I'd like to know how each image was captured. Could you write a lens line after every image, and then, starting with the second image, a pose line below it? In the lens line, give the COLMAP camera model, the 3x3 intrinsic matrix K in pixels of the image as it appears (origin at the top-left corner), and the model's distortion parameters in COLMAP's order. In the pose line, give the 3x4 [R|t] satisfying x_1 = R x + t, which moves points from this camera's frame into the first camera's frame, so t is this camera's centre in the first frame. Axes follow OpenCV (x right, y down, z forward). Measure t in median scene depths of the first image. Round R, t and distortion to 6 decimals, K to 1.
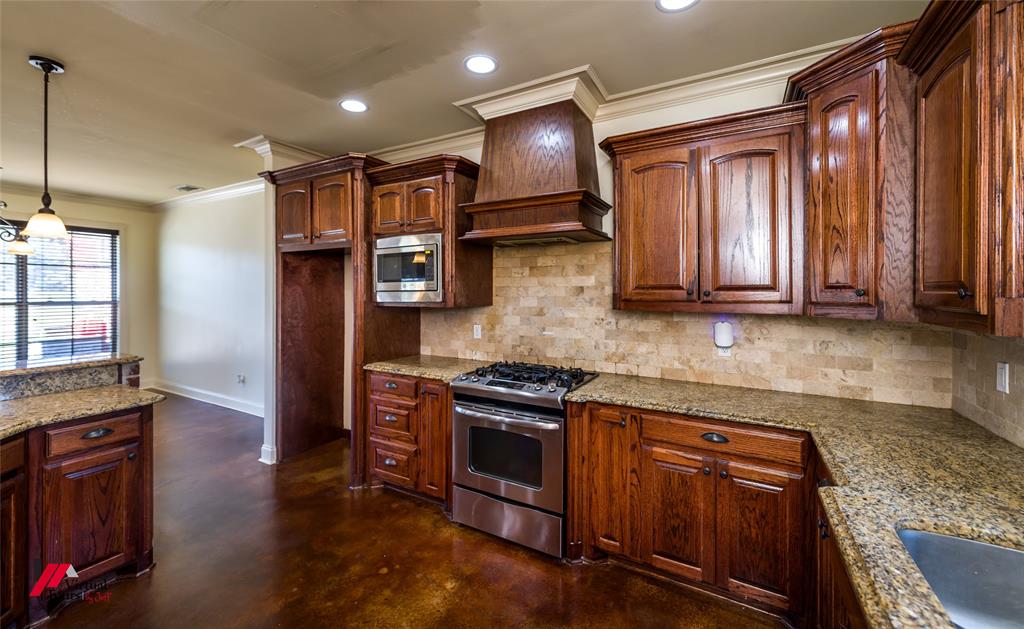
lens RADIAL K [[420.8, 0, 510.7], [0, 420.8, 288.9], [0, 0, 1]] dist [-0.001153, -0.000182]
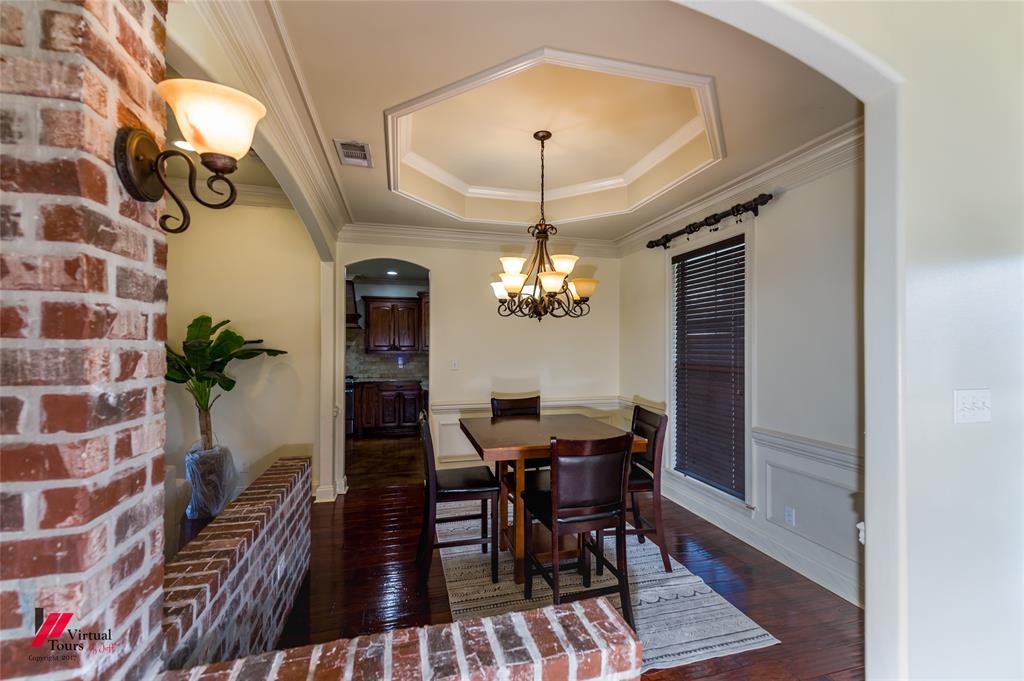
lens RADIAL K [[411.4, 0, 512.0], [0, 411.4, 343.9], [0, 0, 1]] dist [0.001049, 0.000137]
pose [[0.711237, 0.005562, 0.702931, -0.880906], [-0.000843, 0.999975, -0.007059, 0.000003], [-0.702952, 0.004428, 0.711223, -1.477055]]
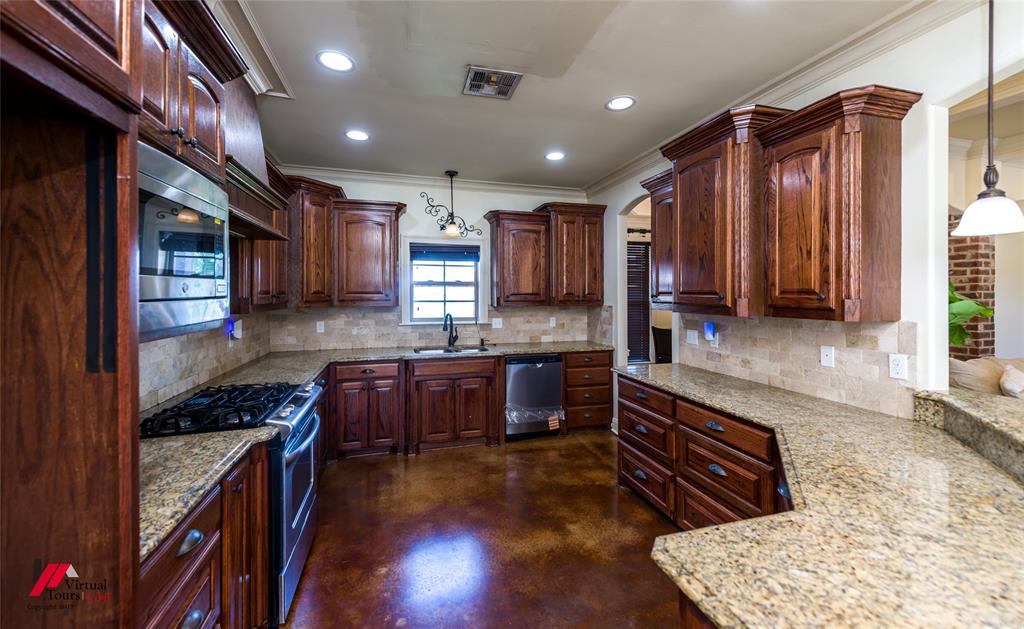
lens RADIAL K [[402.4, 0, 511.0], [0, 402.4, 292.1], [0, 0, 1]] dist [0.029339, 0.000016]
pose [[-0.716995, 0.004445, 0.697064, -0.731751], [0.001943, 0.999989, -0.004377, 0.000654], [-0.697076, -0.001784, -0.716995, 1.065924]]
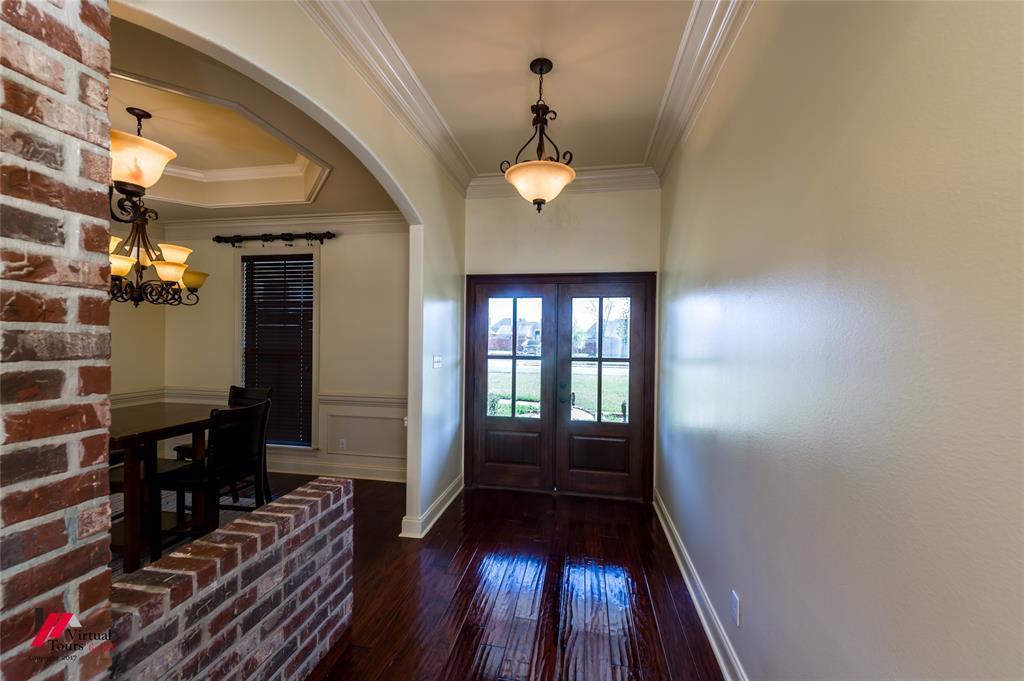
lens RADIAL K [[407.0, 0, 500.1], [0, 407.0, 337.2], [0, 0, 1]] dist [0.002850, 0.000158]
pose [[-0.316681, 0.001292, 0.948531, -1.299926], [-0.015123, 0.999865, -0.006411, 0.002402], [-0.948412, -0.016374, -0.316619, -1.322556]]
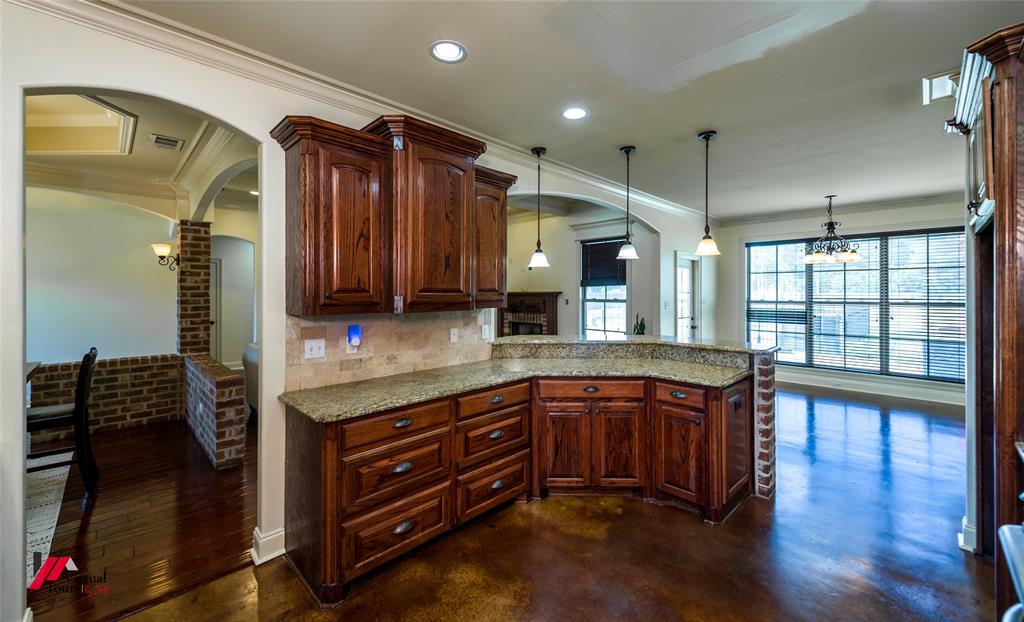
lens RADIAL K [[408.5, 0, 508.2], [0, 408.5, 290.8], [0, 0, 1]] dist [0.013193, -0.000090]
pose [[-0.264732, -0.001844, -0.964320, 0.327172], [0.002580, 0.999993, -0.002620, 0.002183], [0.964319, -0.003182, -0.264725, 0.571300]]
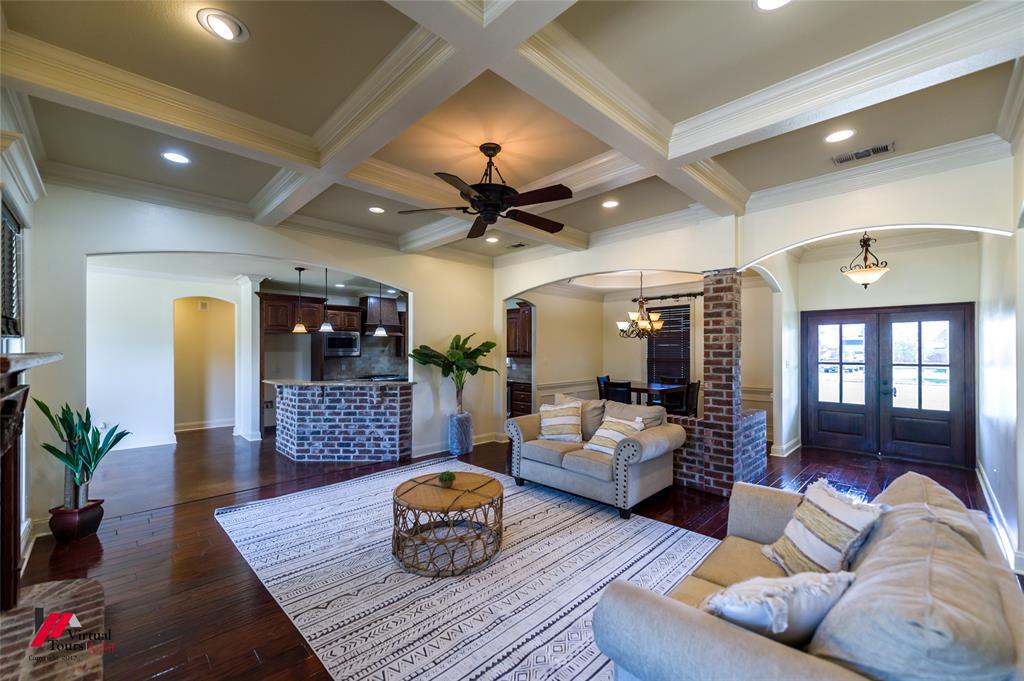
lens RADIAL K [[404.3, 0, 509.2], [0, 404.3, 350.2], [0, 0, 1]] dist [0.001172, 0.000136]
pose [[0.274093, 0.004015, 0.961695, -2.457134], [-0.001325, 0.999992, -0.003797, 0.004183], [-0.961702, -0.000234, 0.274096, -0.744594]]
